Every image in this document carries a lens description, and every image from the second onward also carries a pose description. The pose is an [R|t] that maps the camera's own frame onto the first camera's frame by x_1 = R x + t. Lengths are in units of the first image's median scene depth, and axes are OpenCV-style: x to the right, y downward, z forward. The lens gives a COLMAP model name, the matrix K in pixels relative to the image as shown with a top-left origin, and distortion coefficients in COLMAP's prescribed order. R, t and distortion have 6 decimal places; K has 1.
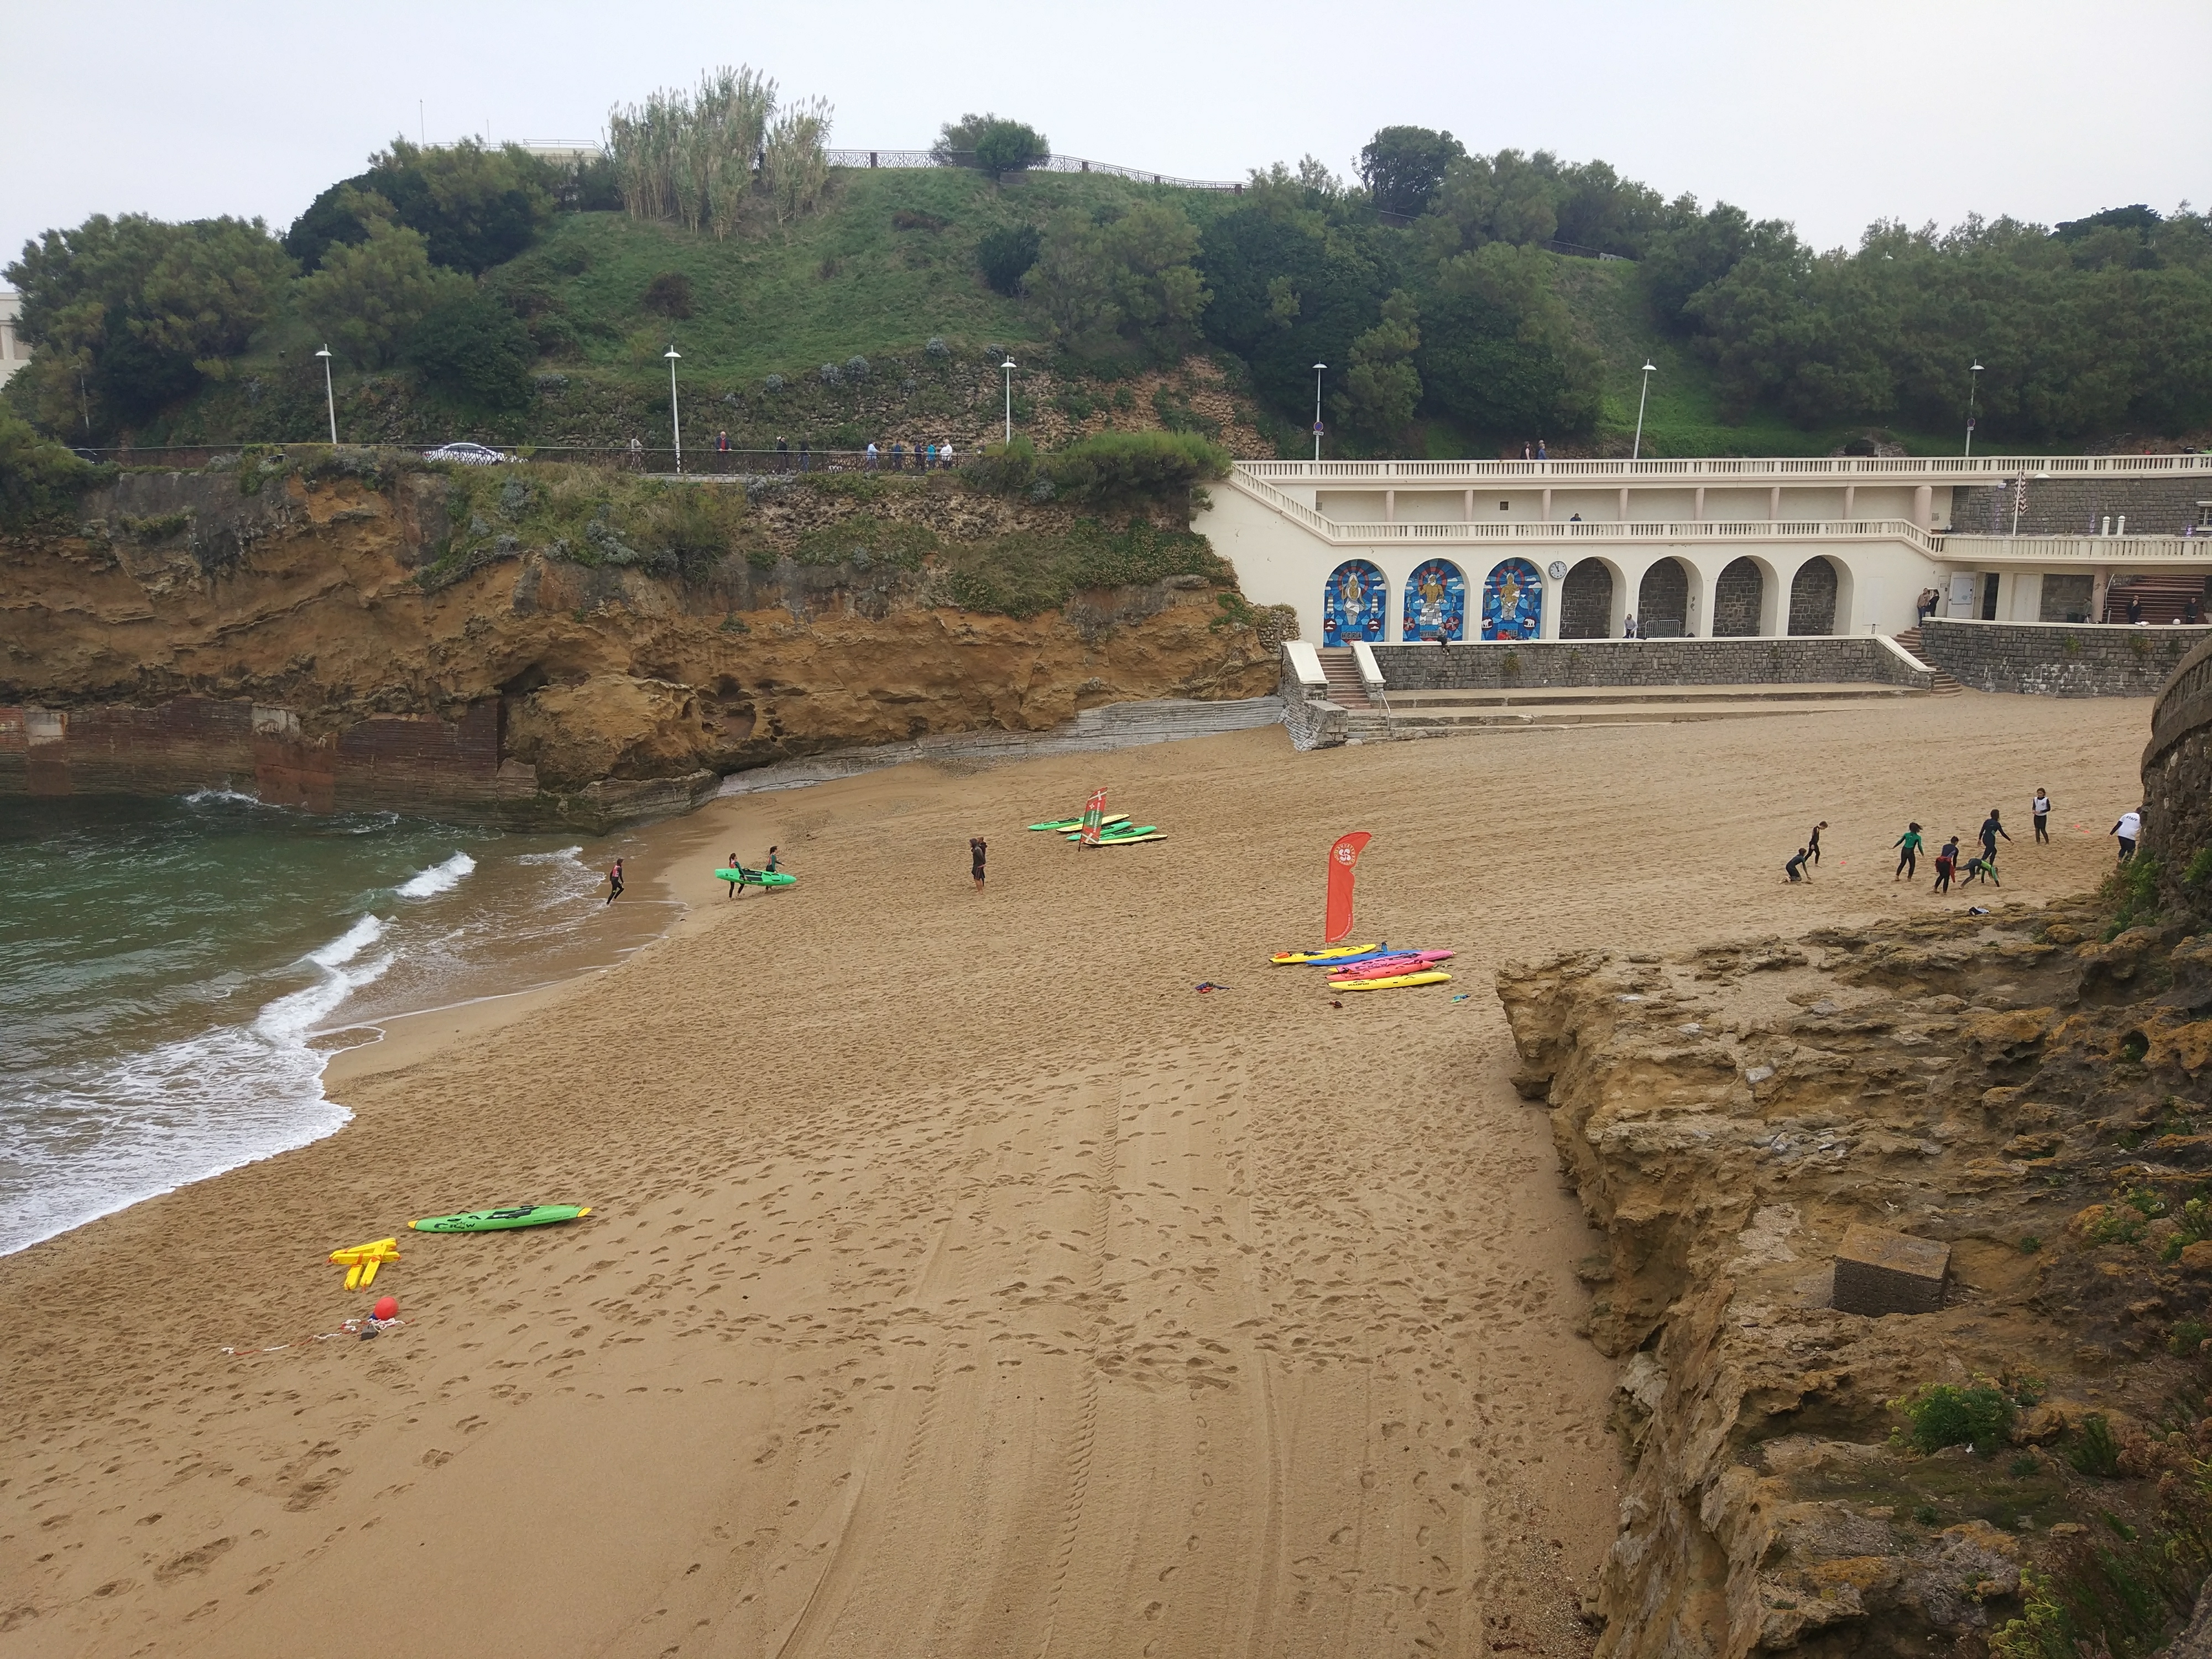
lens RADIAL K [[1650.9, 0, 1089.0], [0, 1650.9, 826.2], [0, 0, 1]] dist [0.080892, -0.095272]
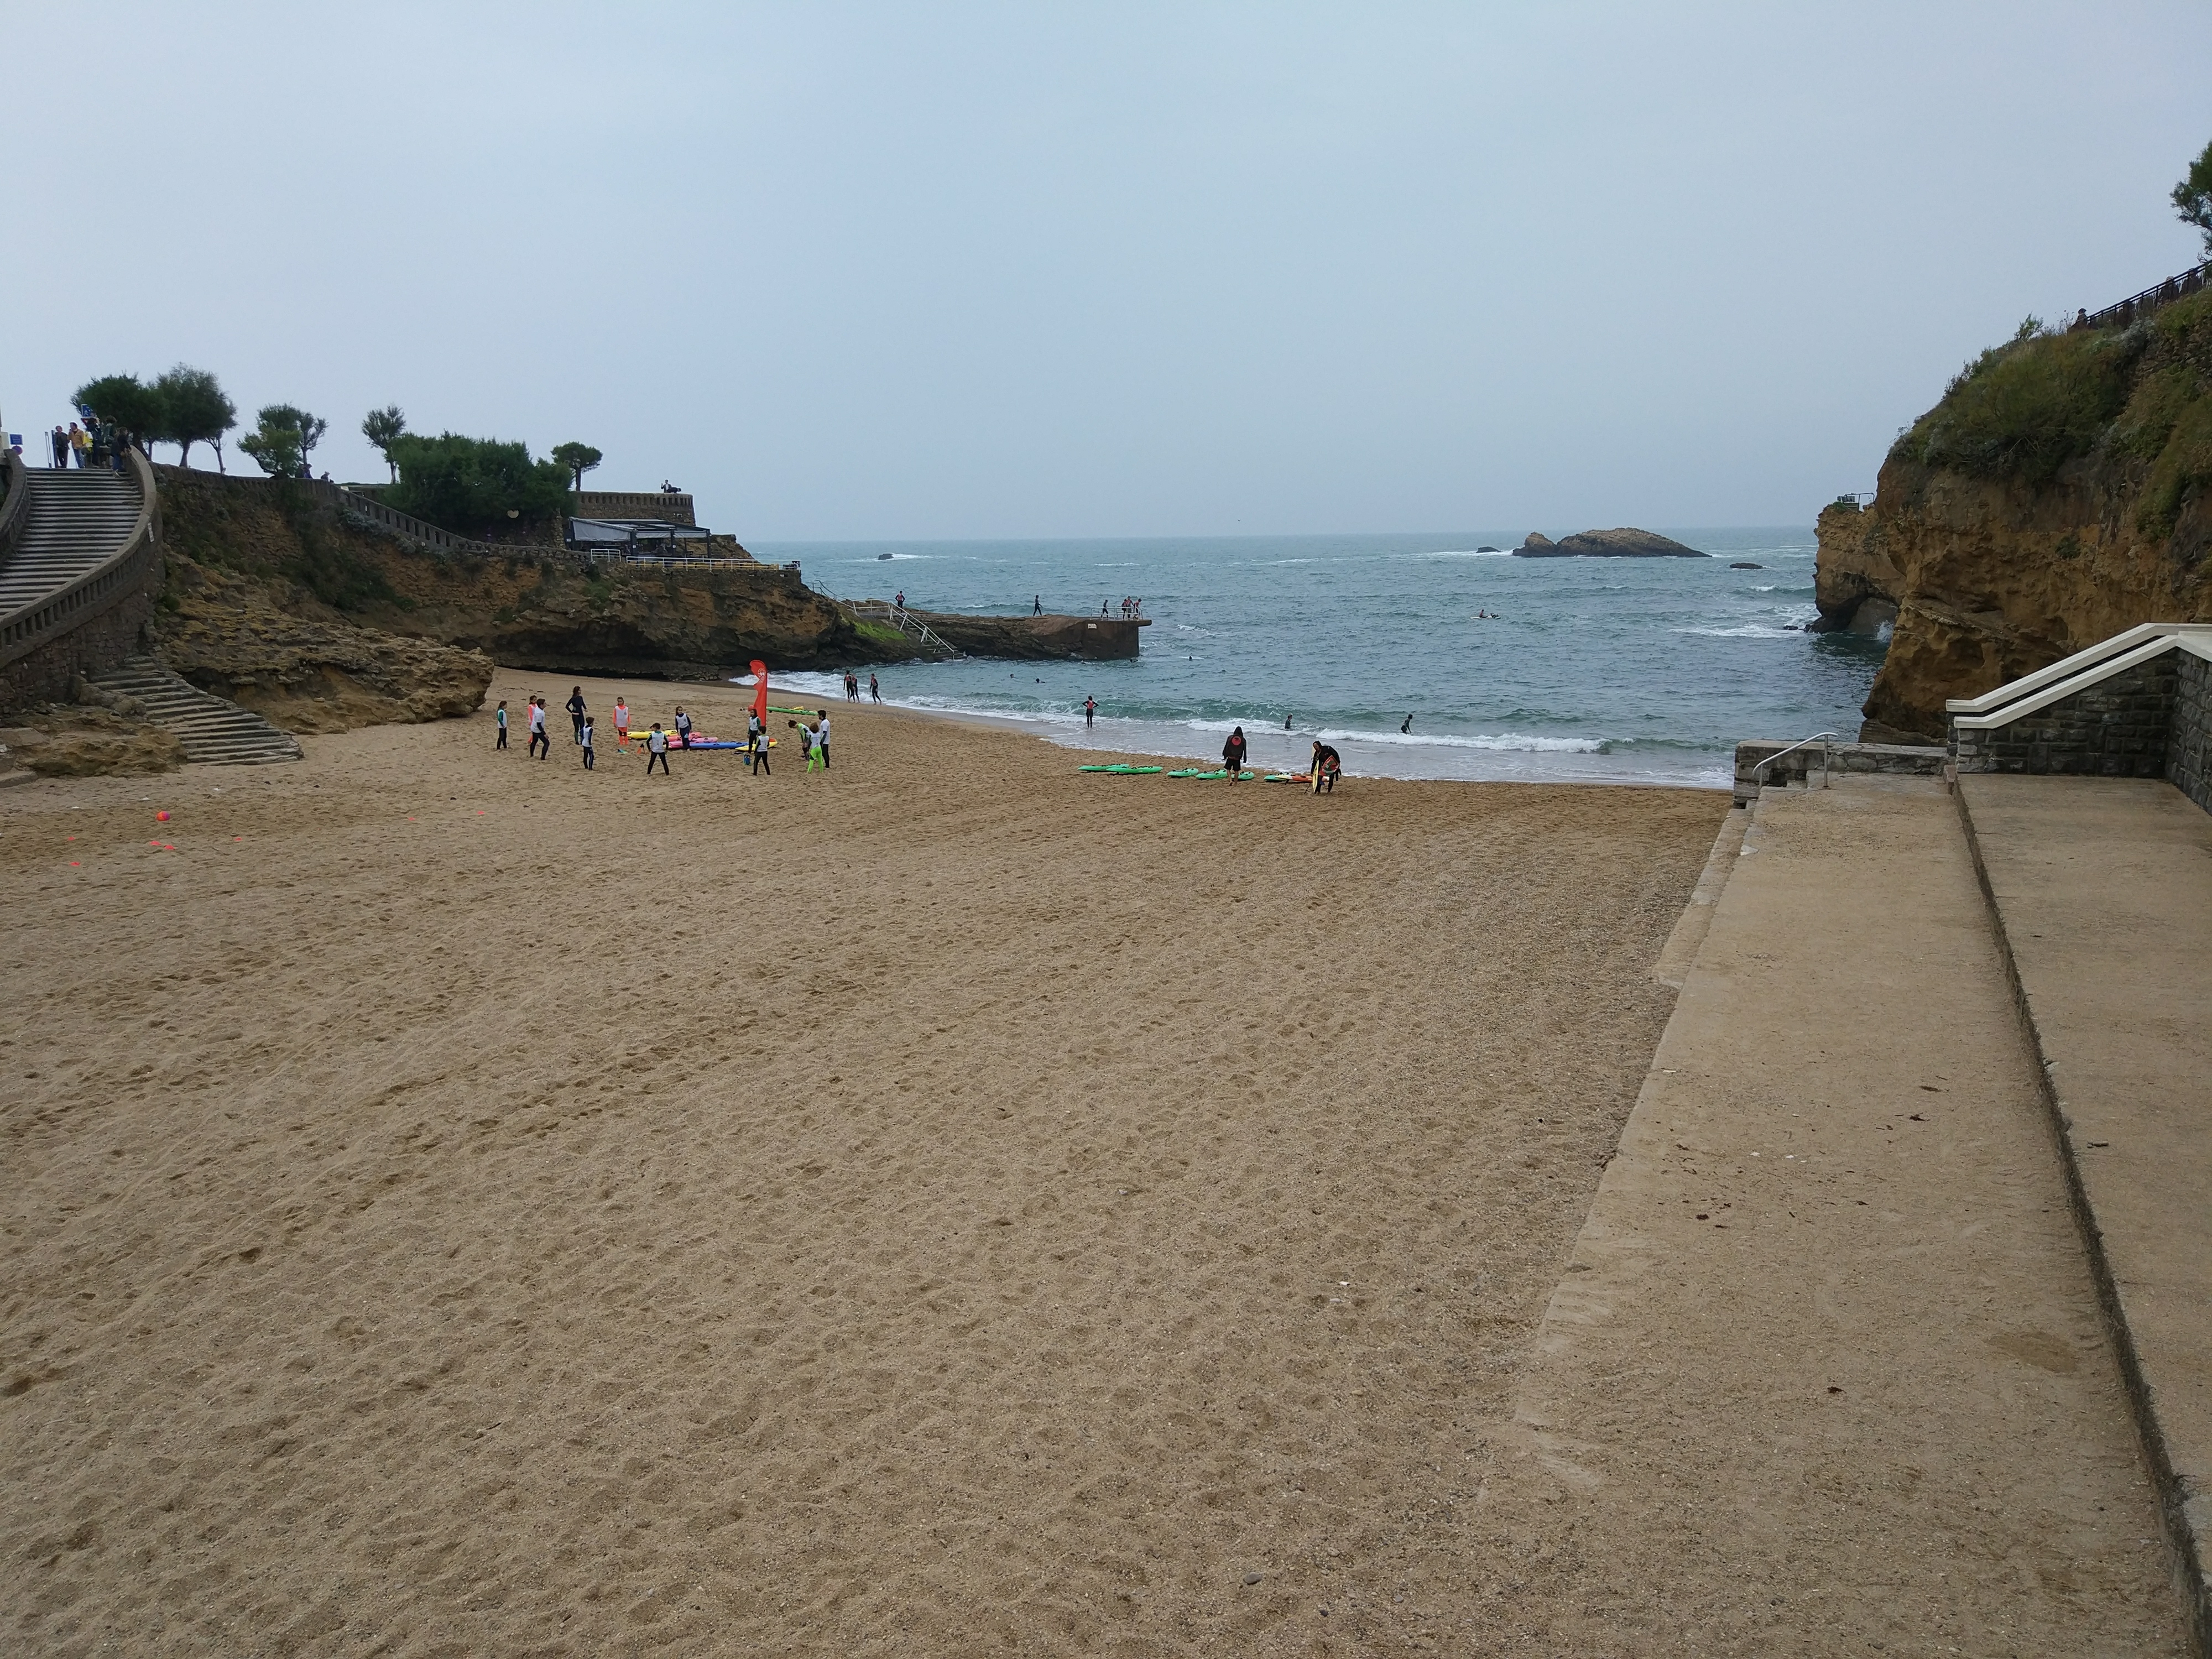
lens RADIAL K [[1650.9, 0, 1092.3], [0, 1650.9, 830.8], [0, 0, 1]] dist [0.080892, -0.095272]
pose [[-0.543100, 0.154581, -0.825316, 0.575770], [-0.143316, 0.951420, 0.272509, -0.134750], [0.827347, 0.266281, -0.494562, 0.997351]]
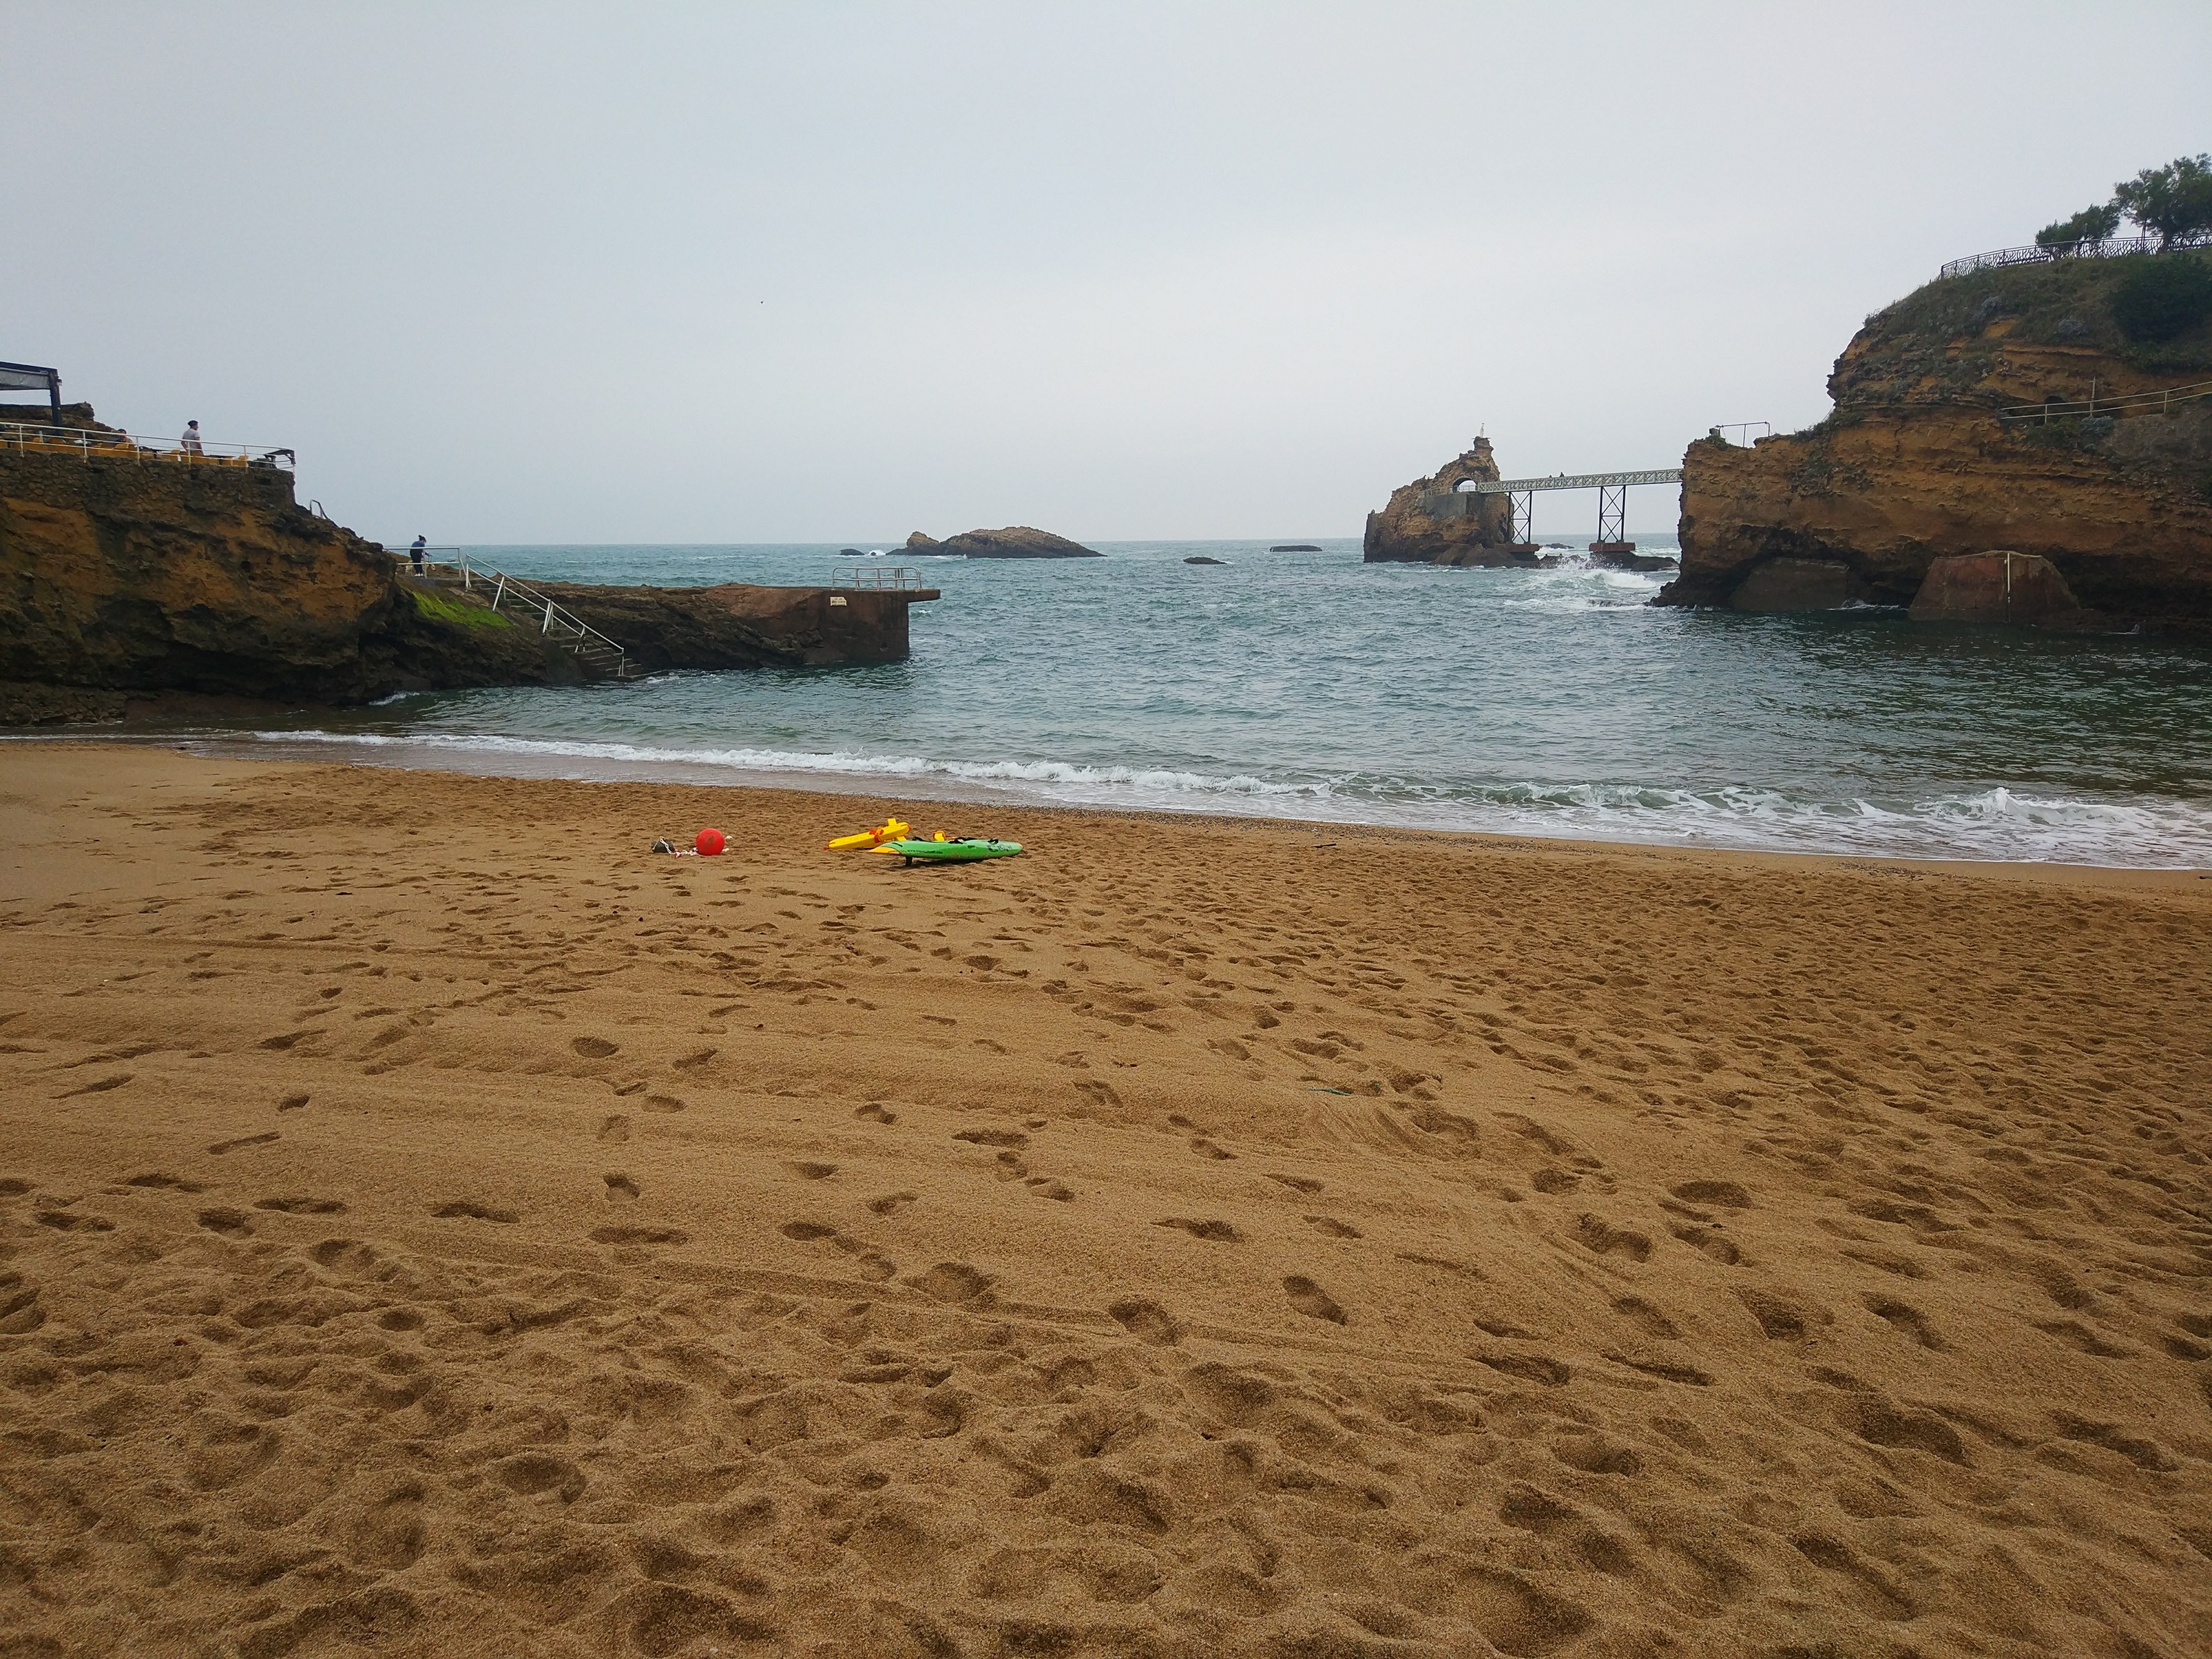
lens RADIAL K [[1655.2, 0, 1093.2], [0, 1655.2, 837.4], [0, 0, 1]] dist [0.059670, -0.062155]
pose [[-0.147634, 0.176170, -0.973226, 0.094244], [-0.173633, 0.964110, 0.200859, 0.033550], [0.973682, 0.198637, -0.111747, 0.407920]]
